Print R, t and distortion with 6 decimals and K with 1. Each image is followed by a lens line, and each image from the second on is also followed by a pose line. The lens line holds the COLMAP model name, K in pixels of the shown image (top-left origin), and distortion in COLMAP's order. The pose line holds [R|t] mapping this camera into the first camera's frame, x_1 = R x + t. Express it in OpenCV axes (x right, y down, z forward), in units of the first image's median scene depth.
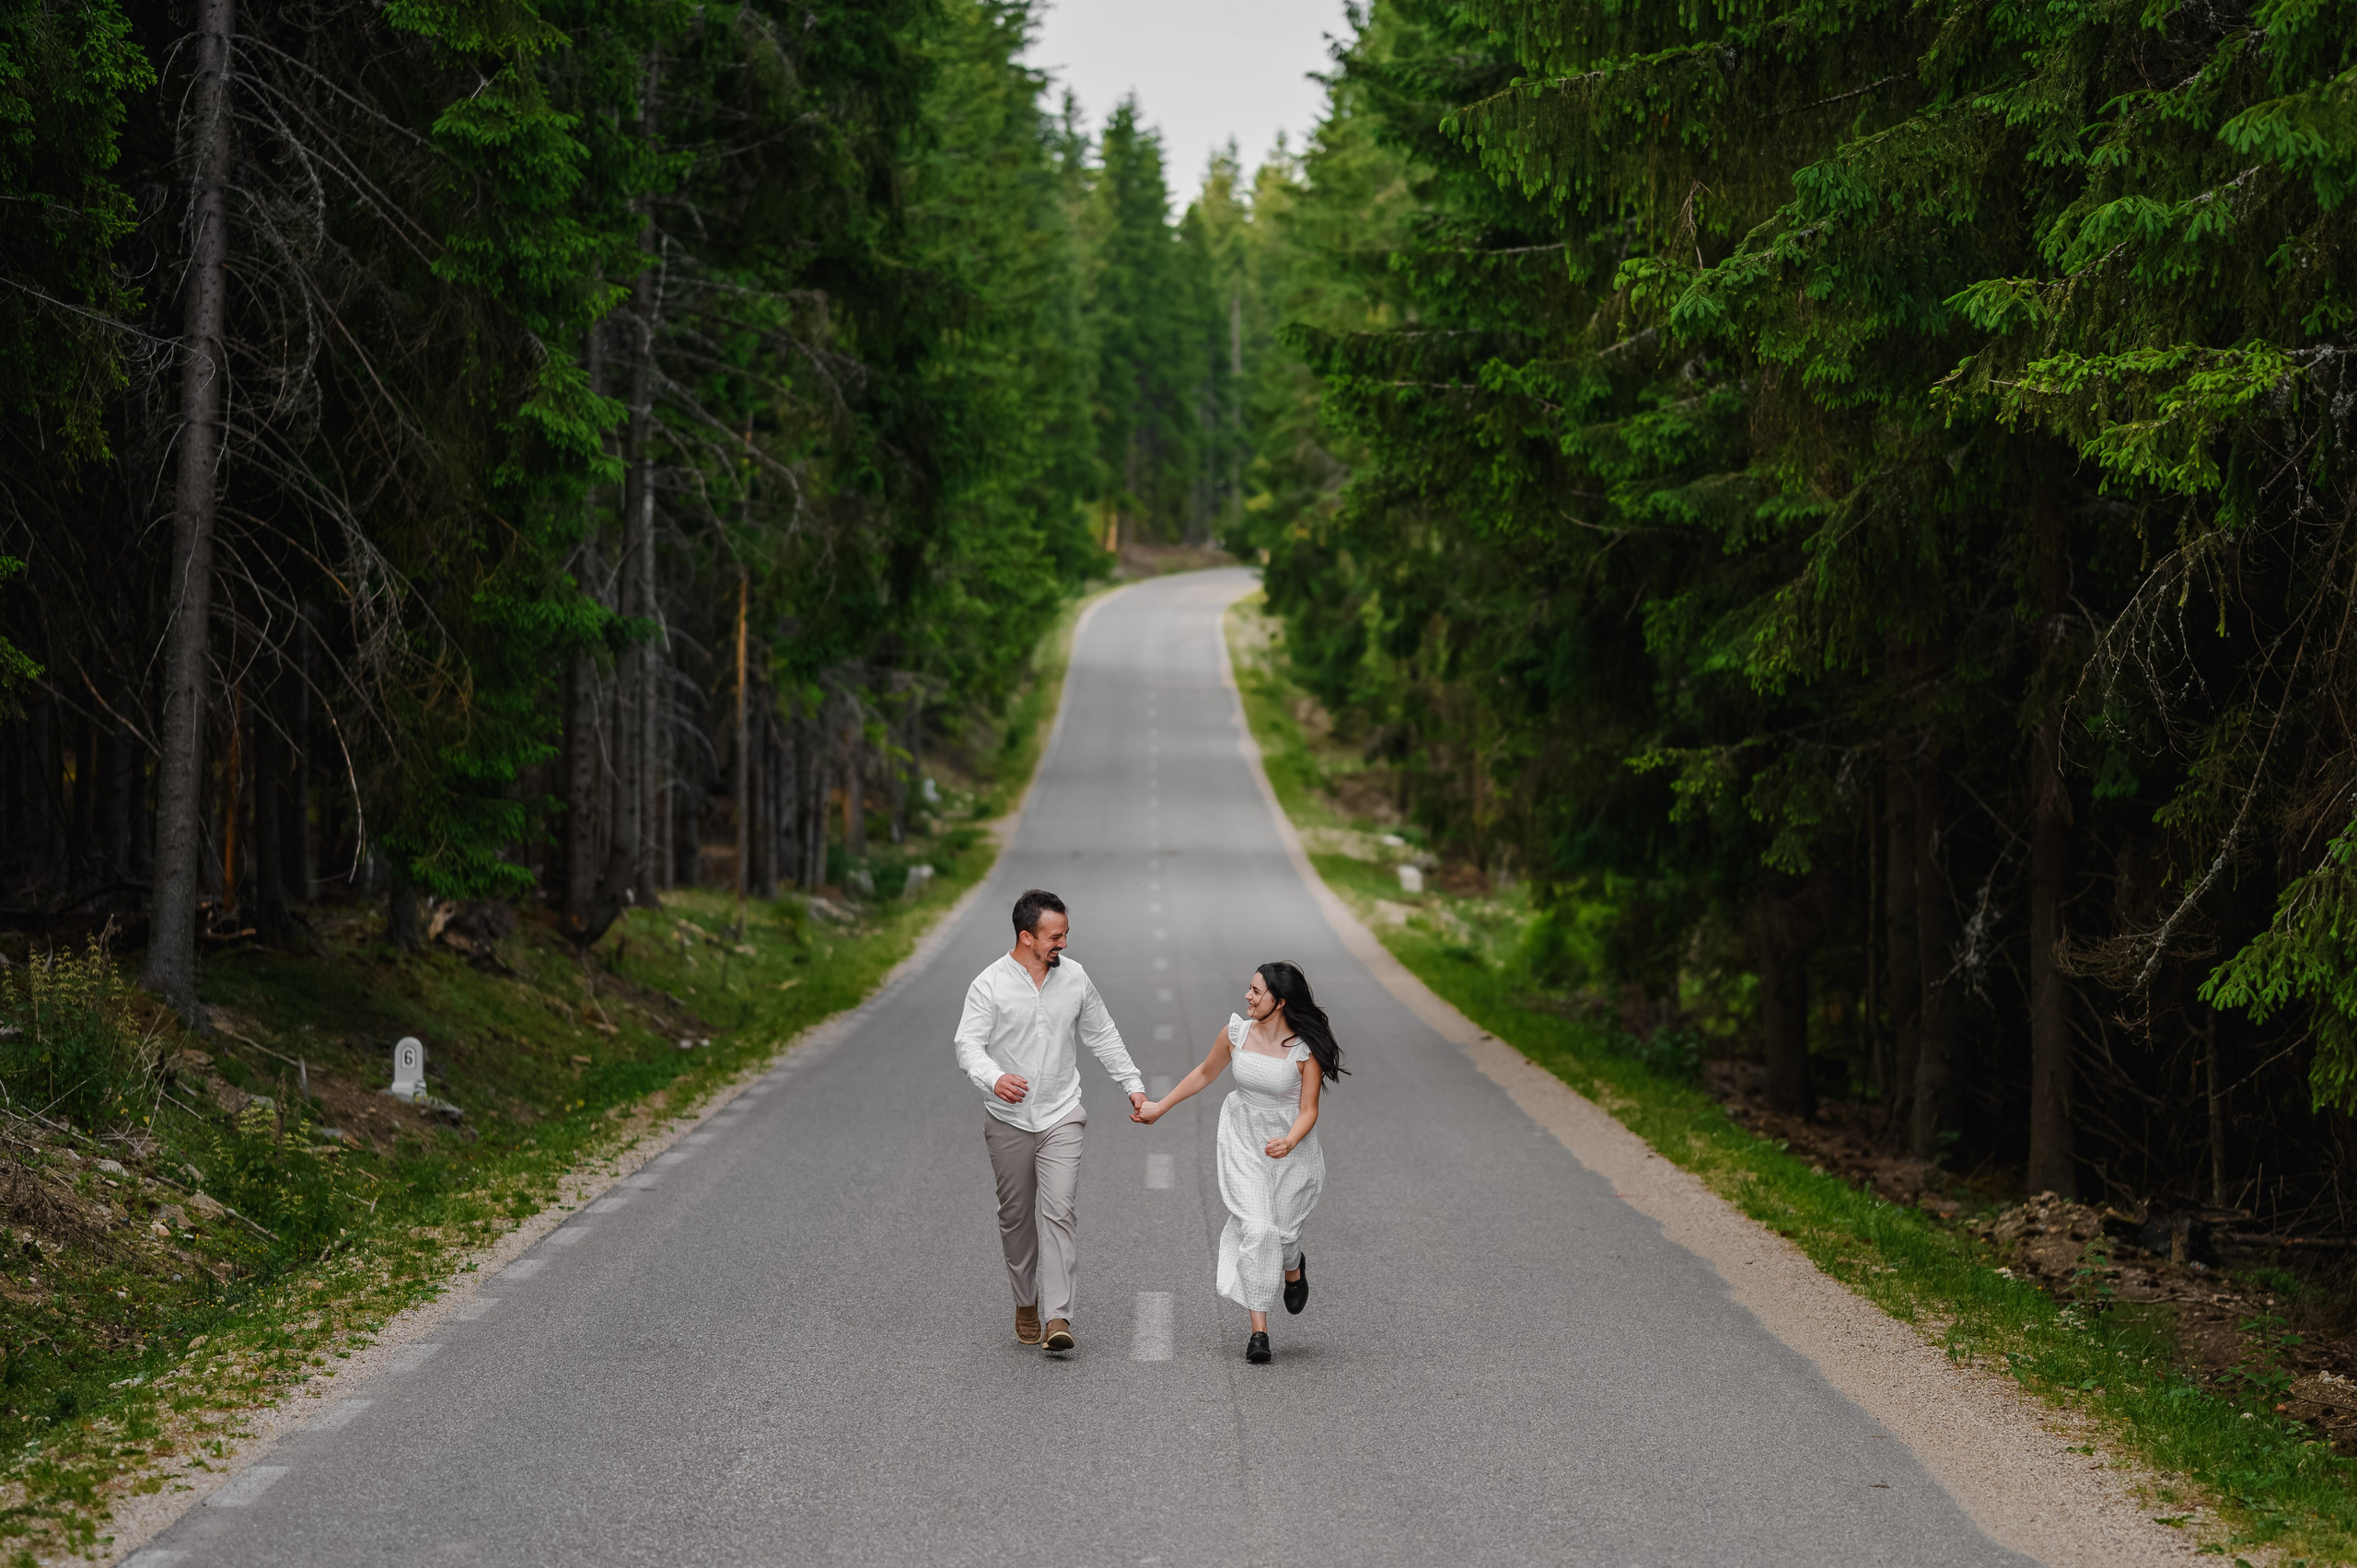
lens RADIAL K [[5488.0, 0, 1052.0], [0, 5488.0, 828.7], [0, 0, 1]] dist [0.009869, 0.000000]
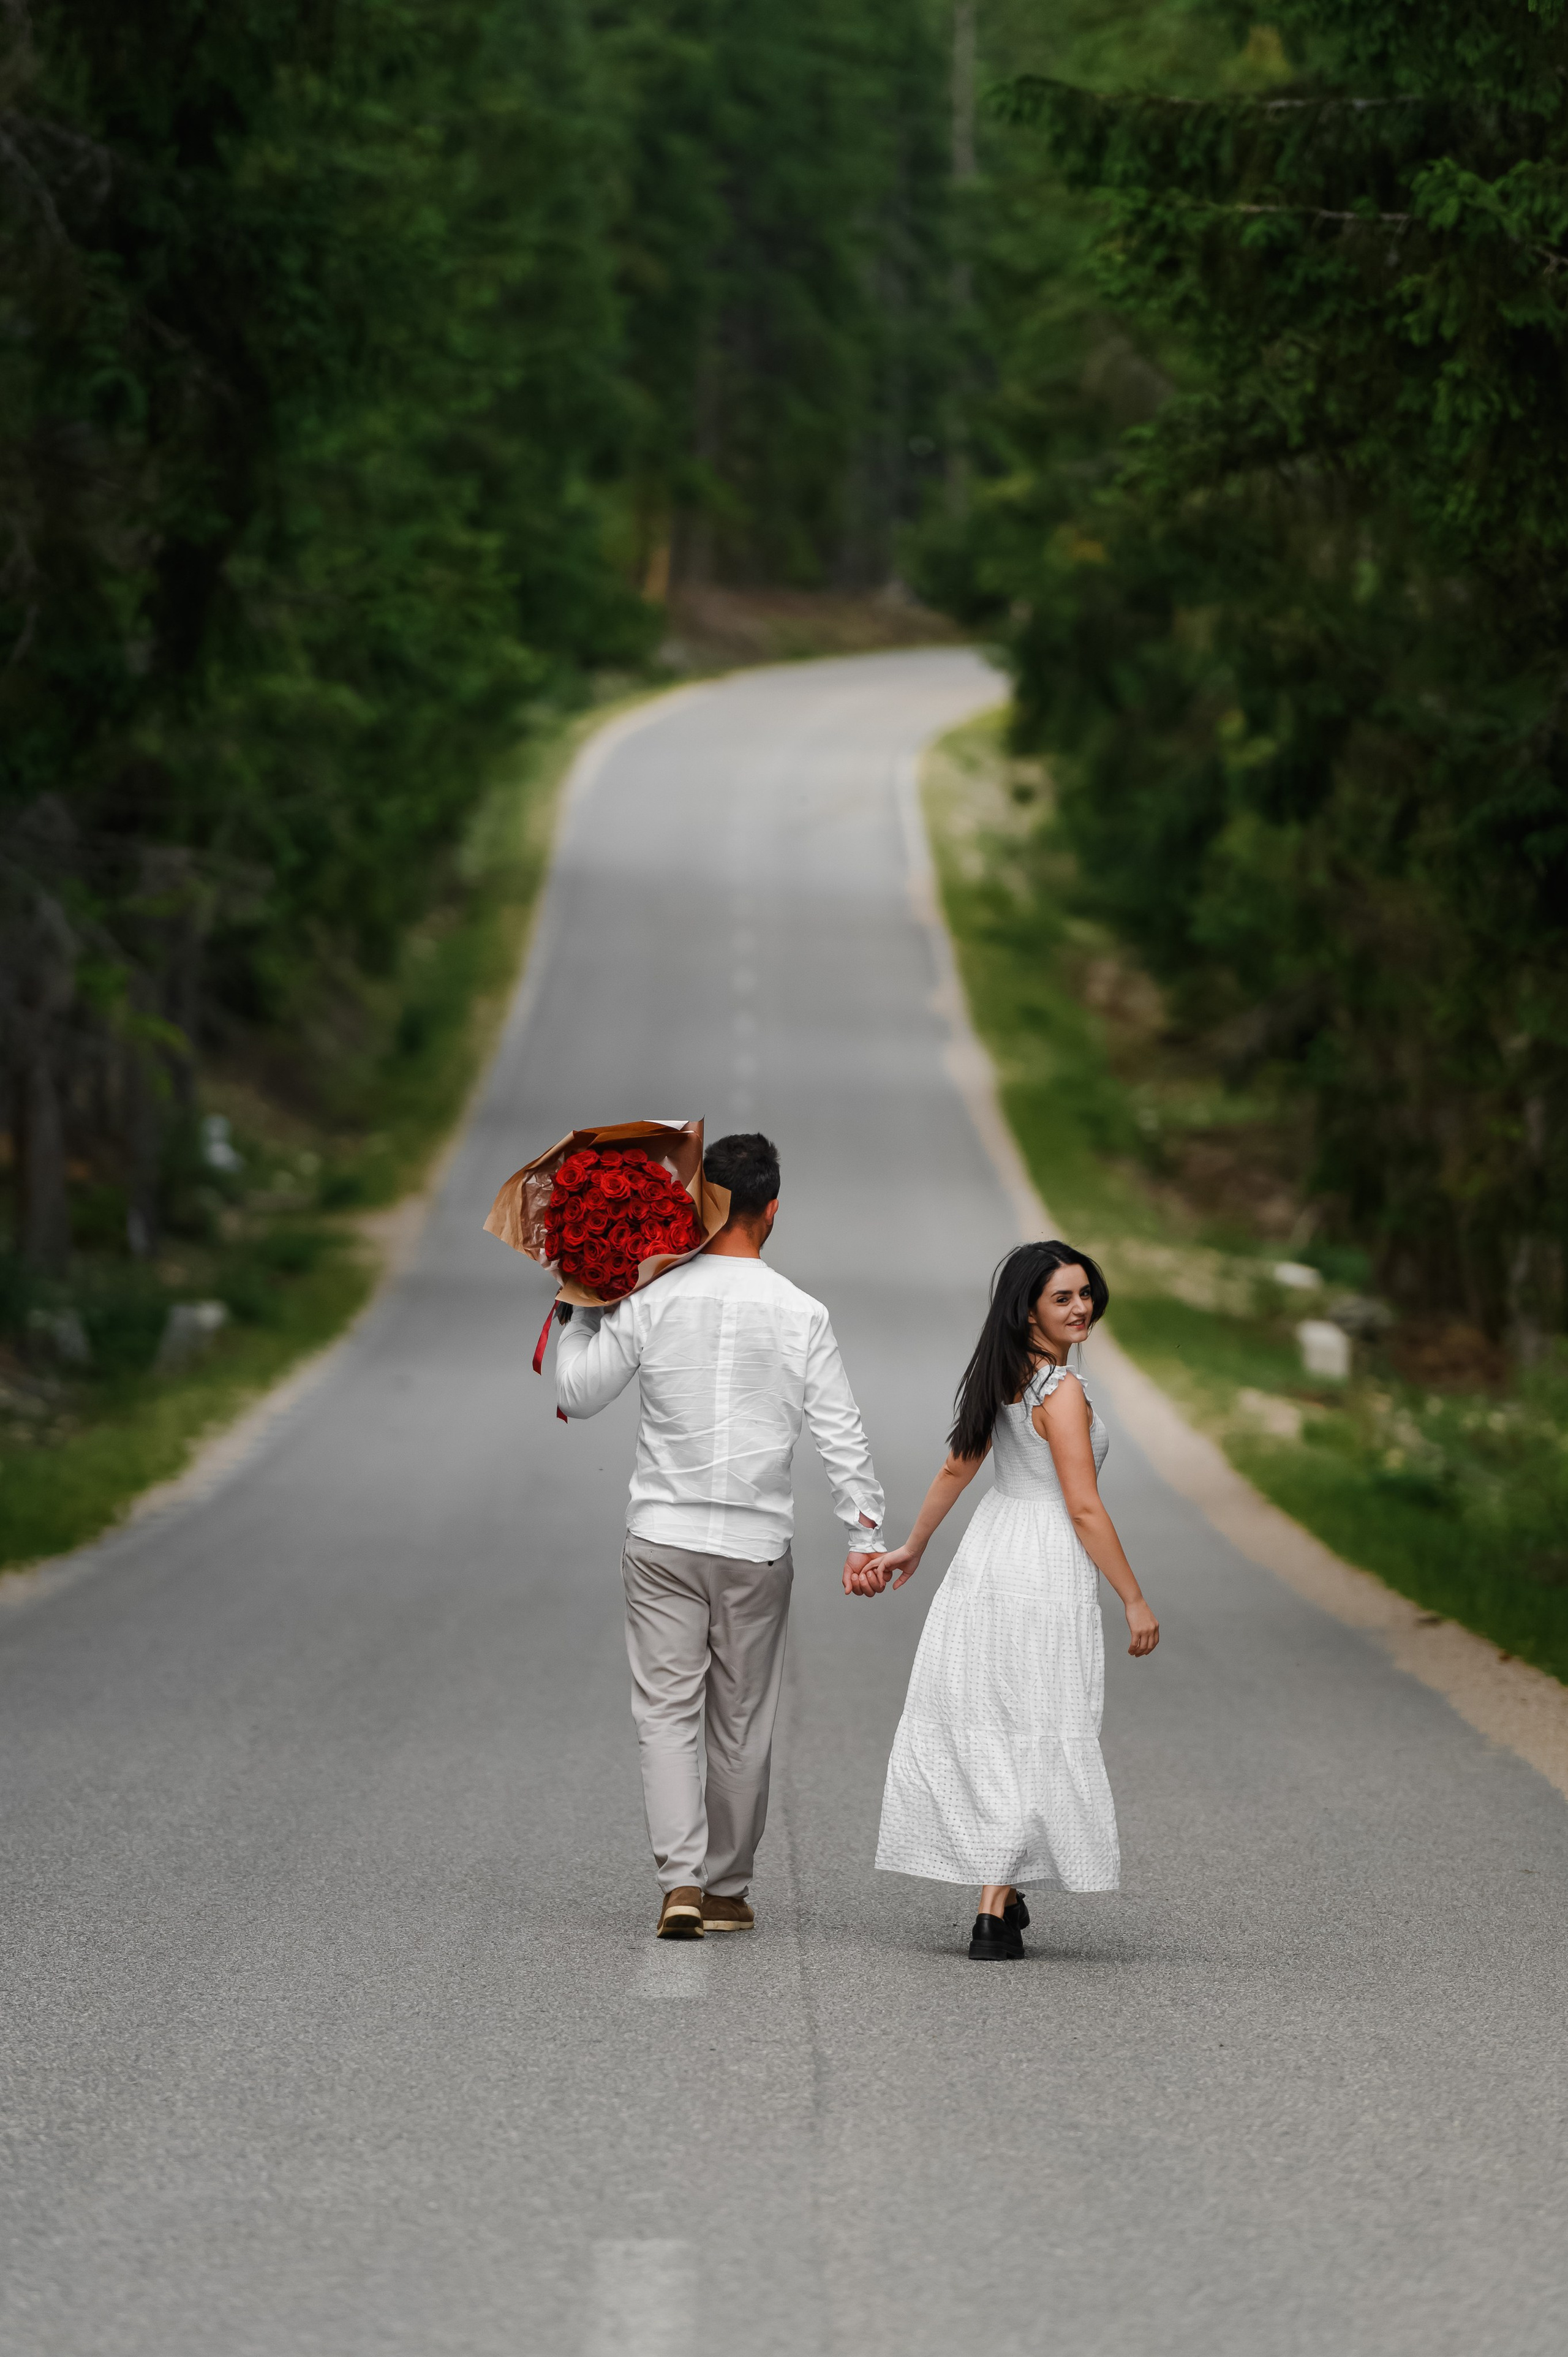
lens RADIAL K [[13685.9, 0, 787.8], [0, 13685.9, 1184.9], [0, 0, 1]] dist [0.398723, 0.000000]
pose [[0.999653, 0.016303, 0.020689, 0.000278], [-0.016109, 0.999825, -0.009468, 0.012077], [-0.020839, 0.009132, 0.999741, -0.145979]]
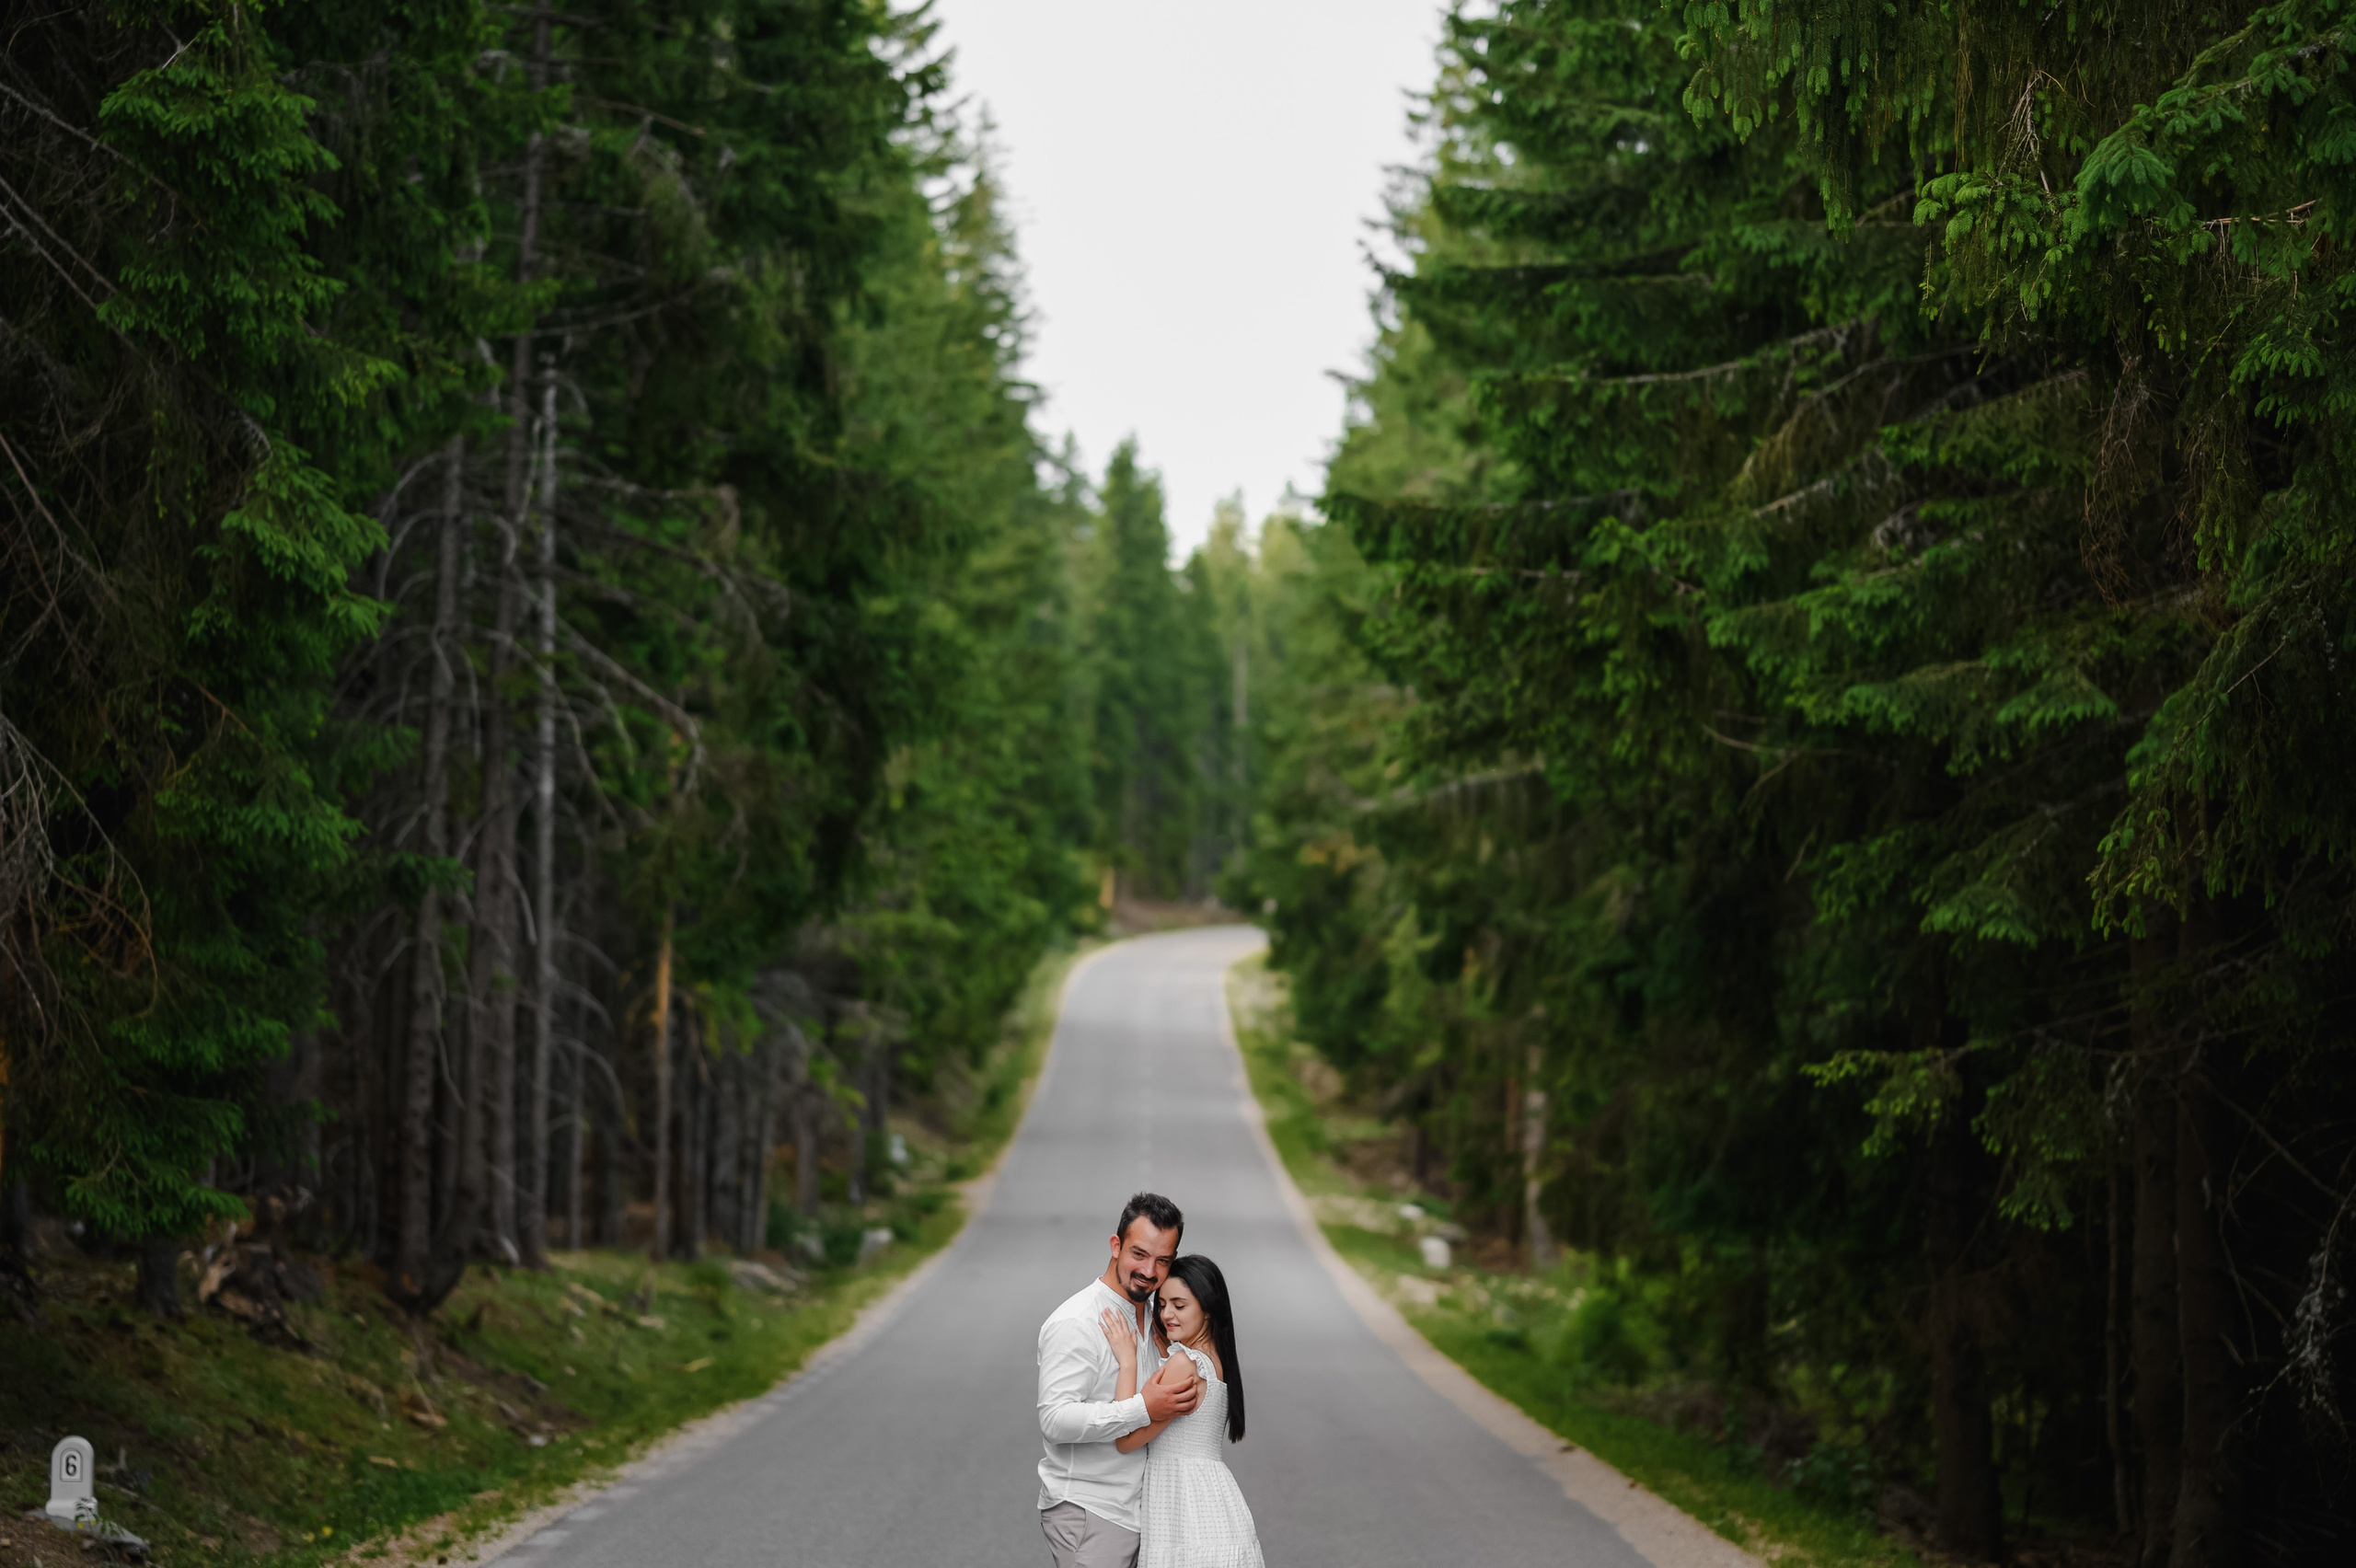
lens RADIAL K [[5485.2, 0, 1128.3], [0, 5485.2, 808.0], [0, 0, 1]] dist [0.009869, 0.000000]
pose [[0.999782, 0.015504, 0.013993, 0.004811], [-0.014443, 0.997228, -0.072997, 0.005094], [-0.015086, 0.072779, 0.997234, 0.207084]]
